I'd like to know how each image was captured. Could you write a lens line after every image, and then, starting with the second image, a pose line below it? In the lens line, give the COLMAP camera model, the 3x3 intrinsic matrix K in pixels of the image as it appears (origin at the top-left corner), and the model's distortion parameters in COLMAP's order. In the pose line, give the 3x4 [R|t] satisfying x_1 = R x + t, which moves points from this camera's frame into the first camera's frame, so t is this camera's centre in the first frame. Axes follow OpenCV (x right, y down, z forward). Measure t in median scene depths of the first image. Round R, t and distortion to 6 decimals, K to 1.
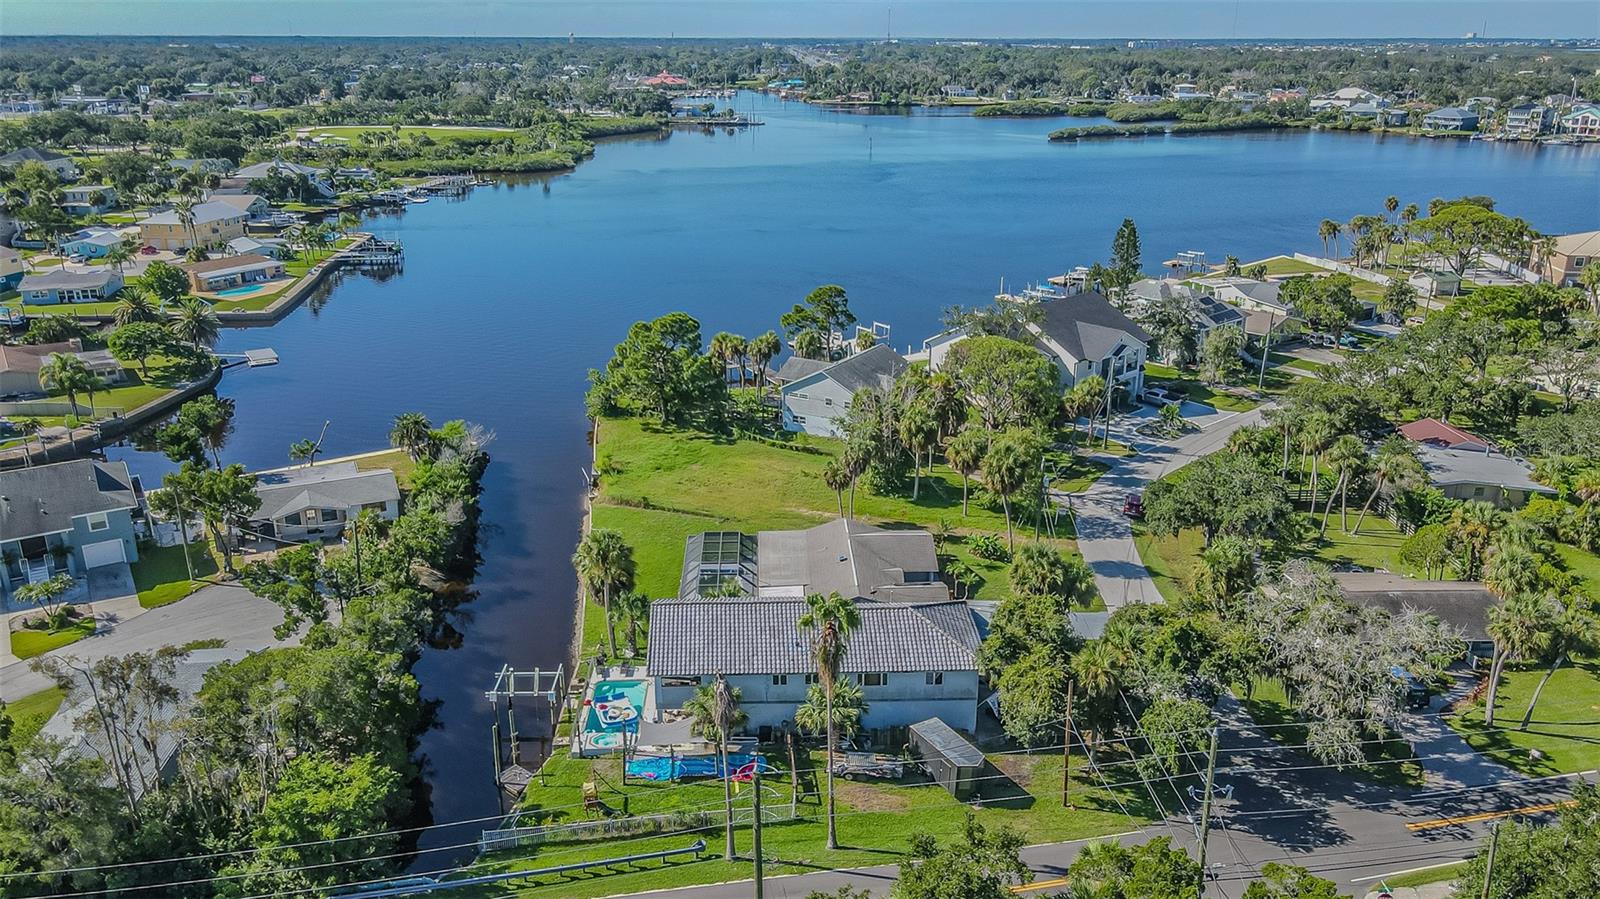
lens RADIAL K [[1186.4, 0, 813.8], [0, 1186.4, 466.4], [0, 0, 1]] dist [-0.003798, 0.031879]
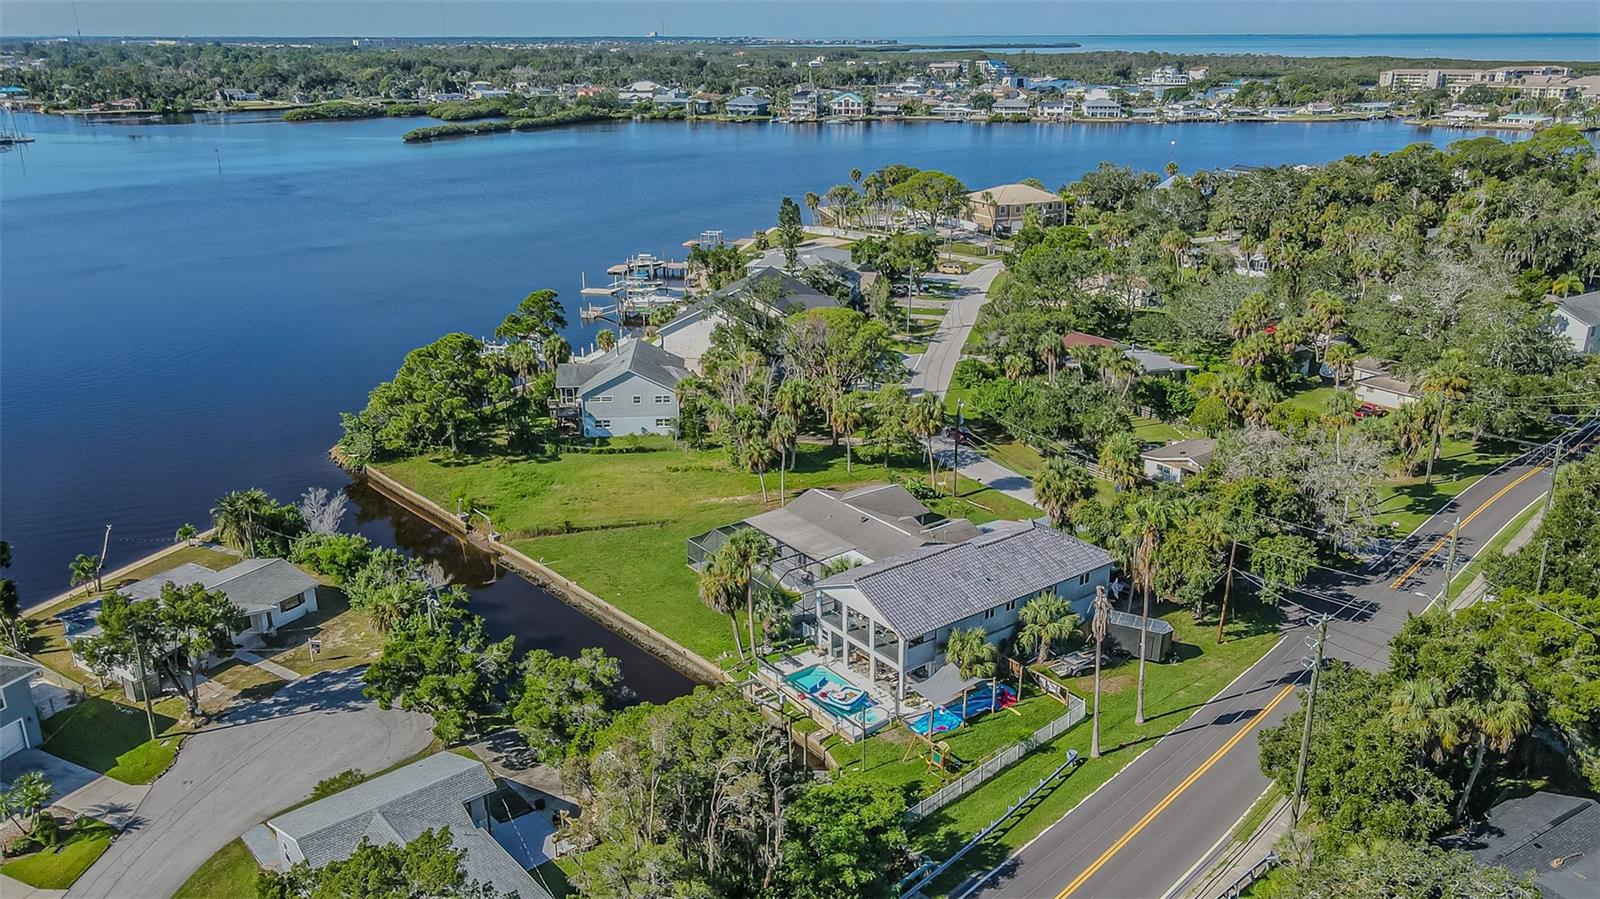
lens RADIAL K [[1186.4, 0, 805.7], [0, 1186.4, 448.7], [0, 0, 1]] dist [-0.003798, 0.031879]
pose [[0.827680, -0.190414, 0.527910, -0.118351], [0.196661, 0.979441, 0.044944, -0.009033], [-0.525614, 0.066620, 0.848110, 0.022332]]
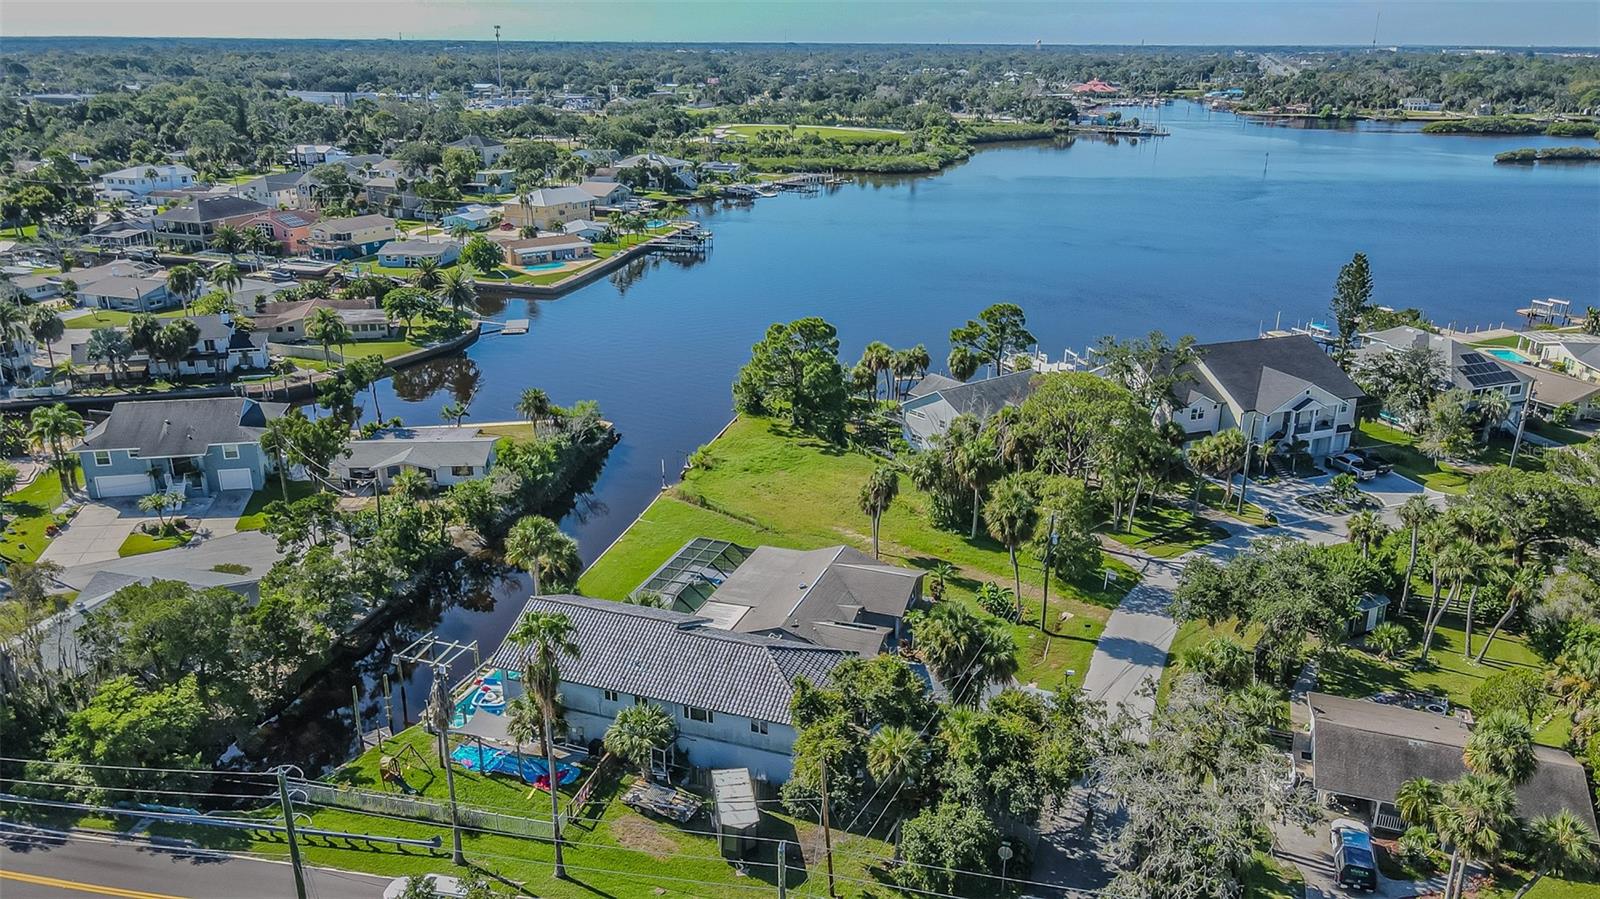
lens RADIAL K [[1186.4, 0, 805.7], [0, 1186.4, 447.3], [0, 0, 1]] dist [-0.003798, 0.031879]
pose [[0.931012, 0.122381, -0.343861, 0.069387], [-0.129072, 0.991629, 0.003459, -0.007293], [0.341406, 0.041162, 0.939014, 0.021964]]
